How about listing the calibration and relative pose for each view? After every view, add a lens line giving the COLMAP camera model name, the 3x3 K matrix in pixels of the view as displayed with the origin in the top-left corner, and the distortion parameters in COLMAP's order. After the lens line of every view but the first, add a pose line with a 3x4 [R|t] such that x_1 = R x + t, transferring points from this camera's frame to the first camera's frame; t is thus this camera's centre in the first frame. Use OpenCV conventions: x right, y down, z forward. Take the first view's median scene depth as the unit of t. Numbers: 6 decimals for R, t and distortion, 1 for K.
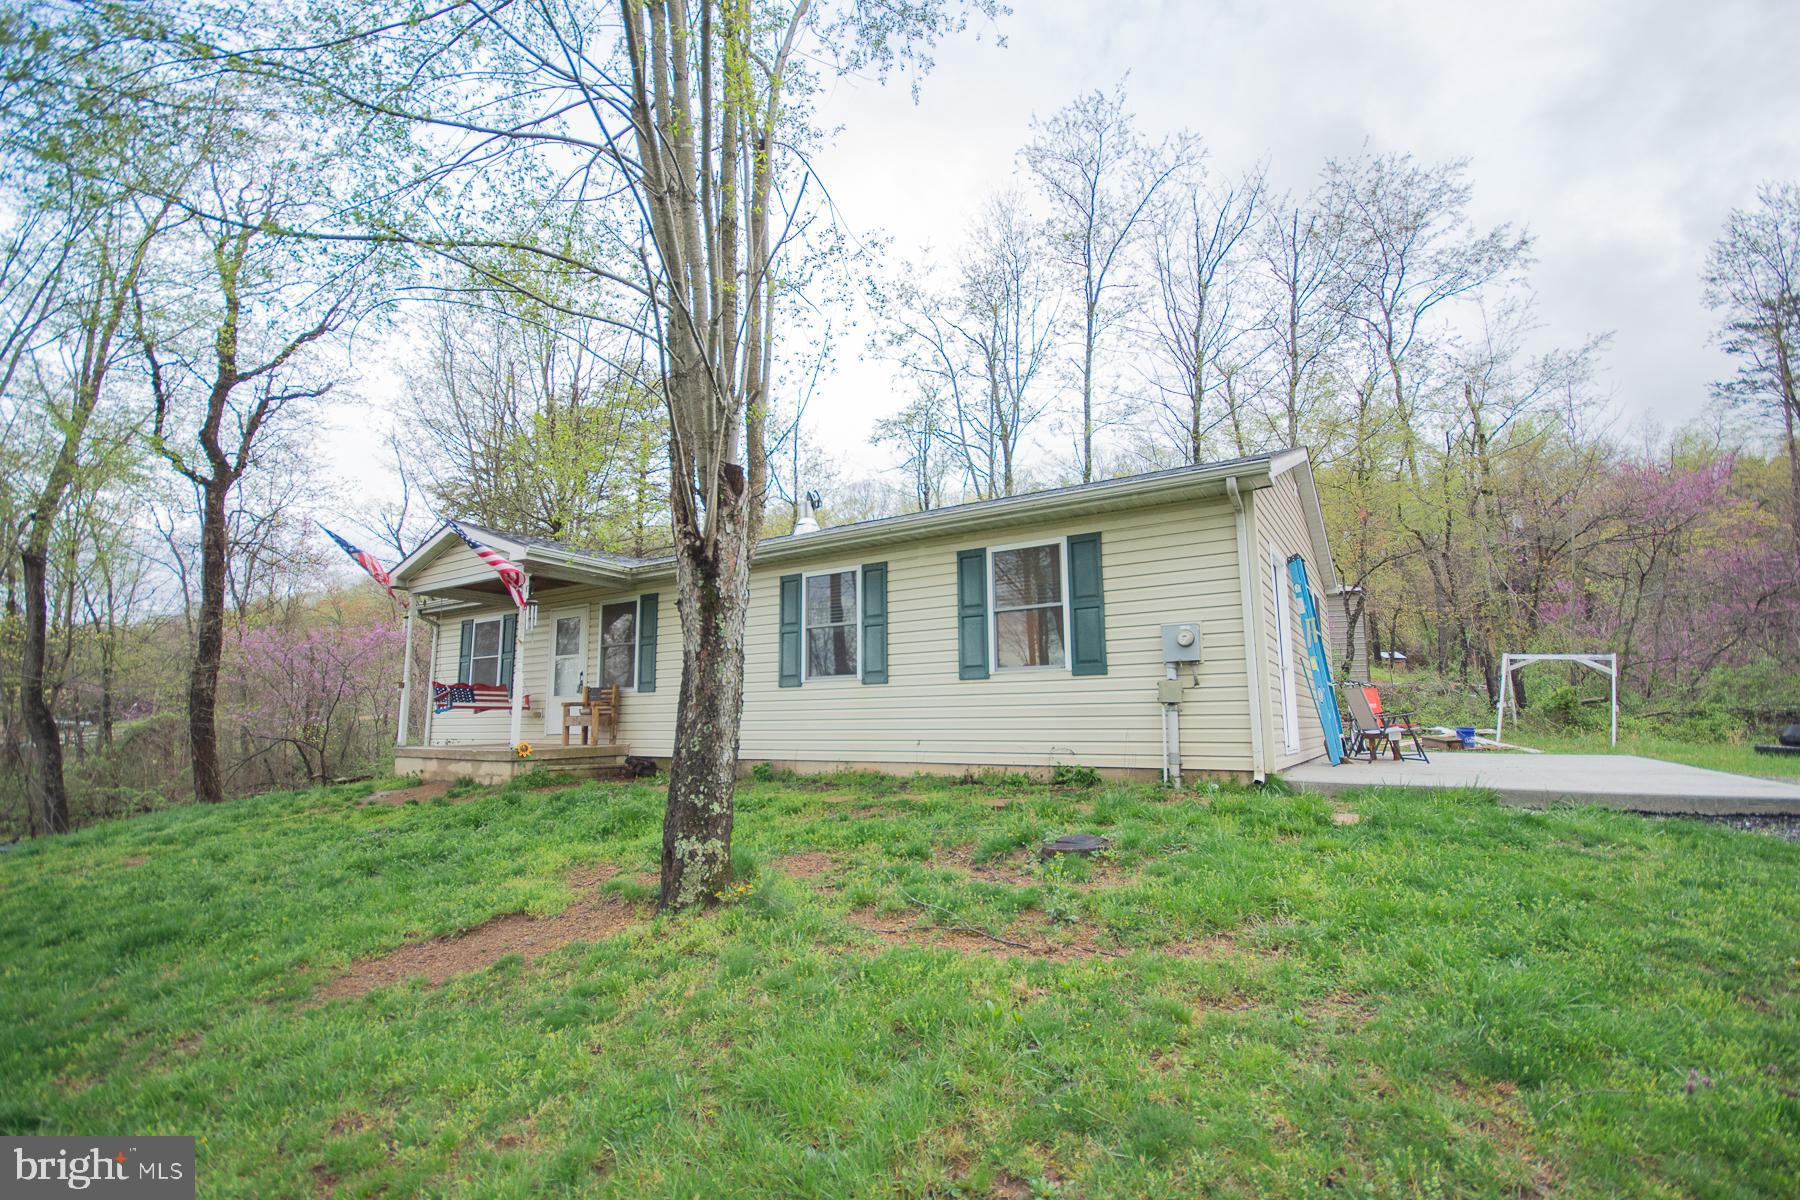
lens RADIAL K [[788.4, 0, 899.9], [0, 788.4, 606.7], [0, 0, 1]] dist [0.004406, -0.000063]
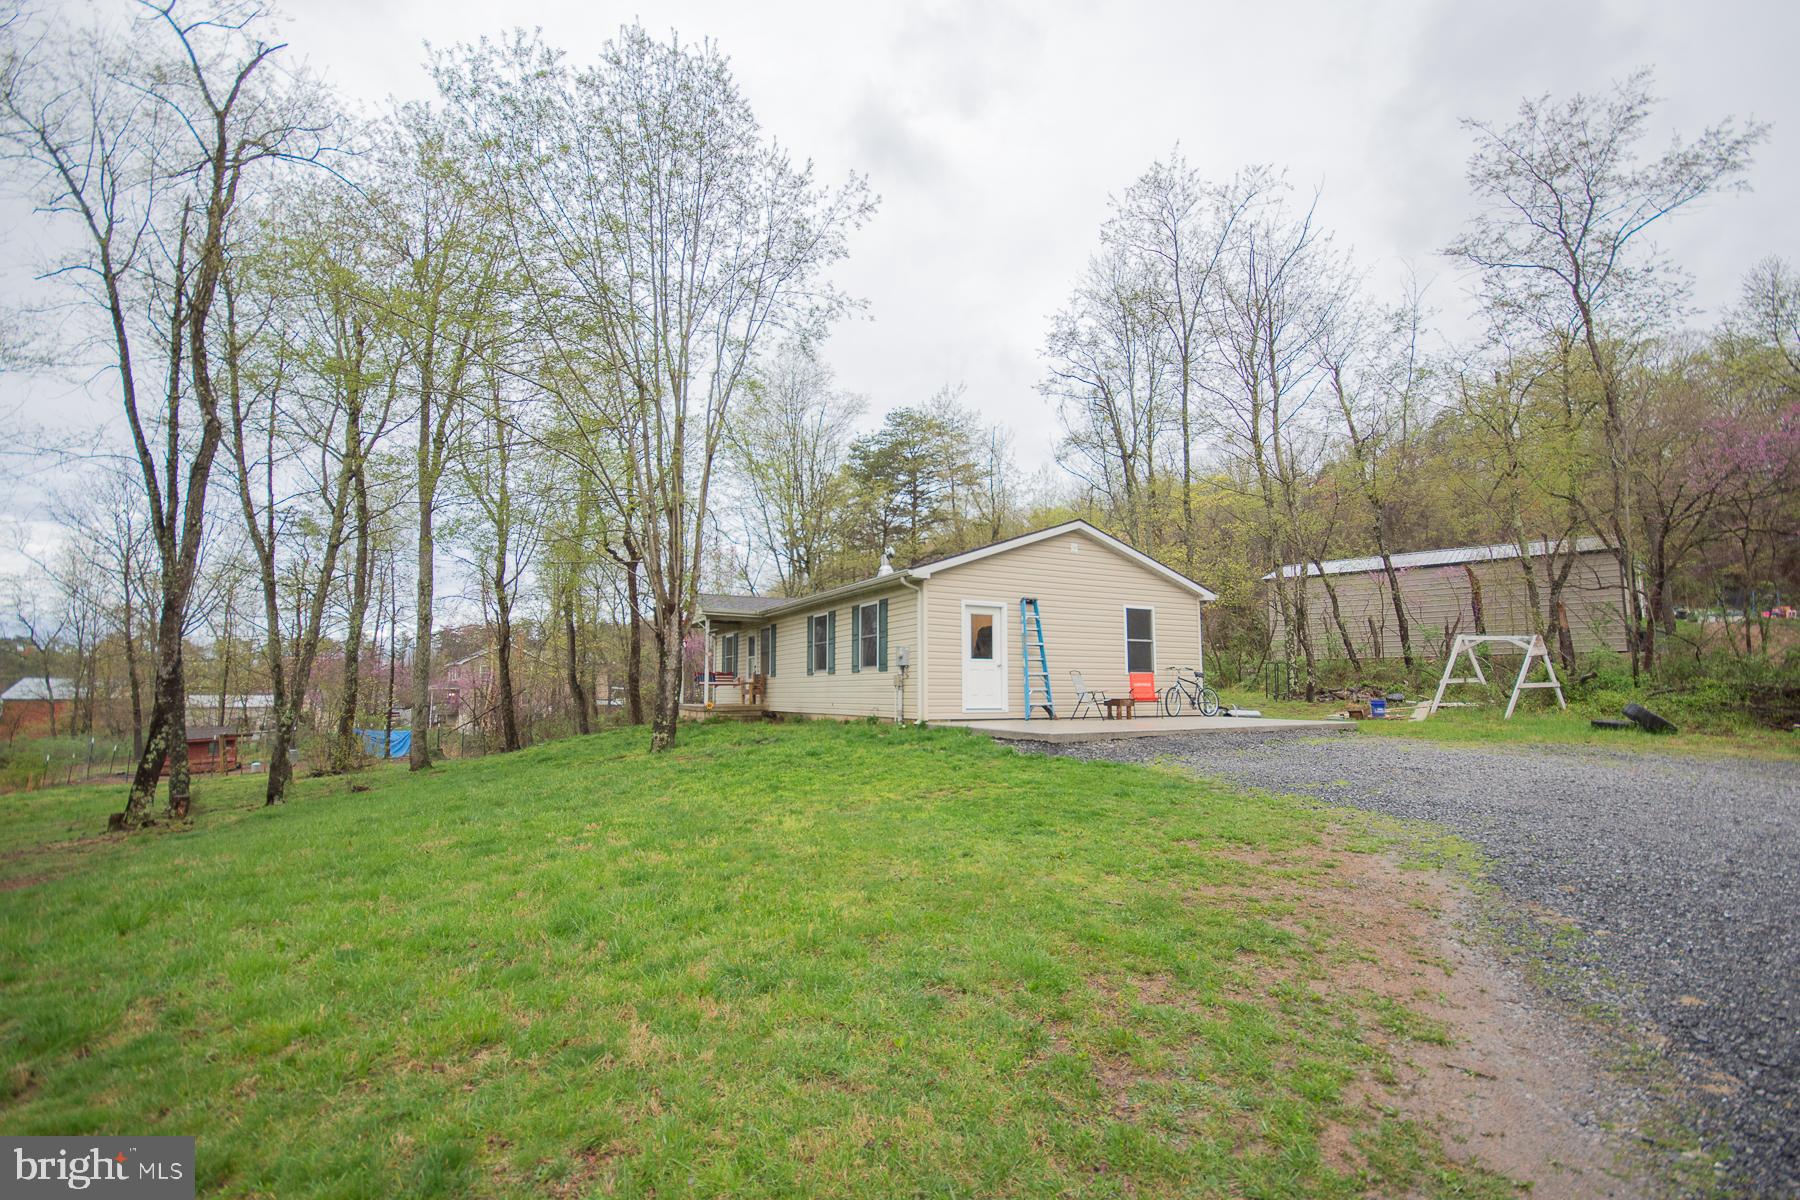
lens RADIAL K [[788.4, 0, 899.9], [0, 788.4, 606.7], [0, 0, 1]] dist [0.004406, -0.000063]
pose [[0.873654, -0.046057, -0.484364, 0.844984], [0.065458, 0.997585, 0.023210, -0.080635], [0.482125, -0.051983, 0.874559, -0.472961]]
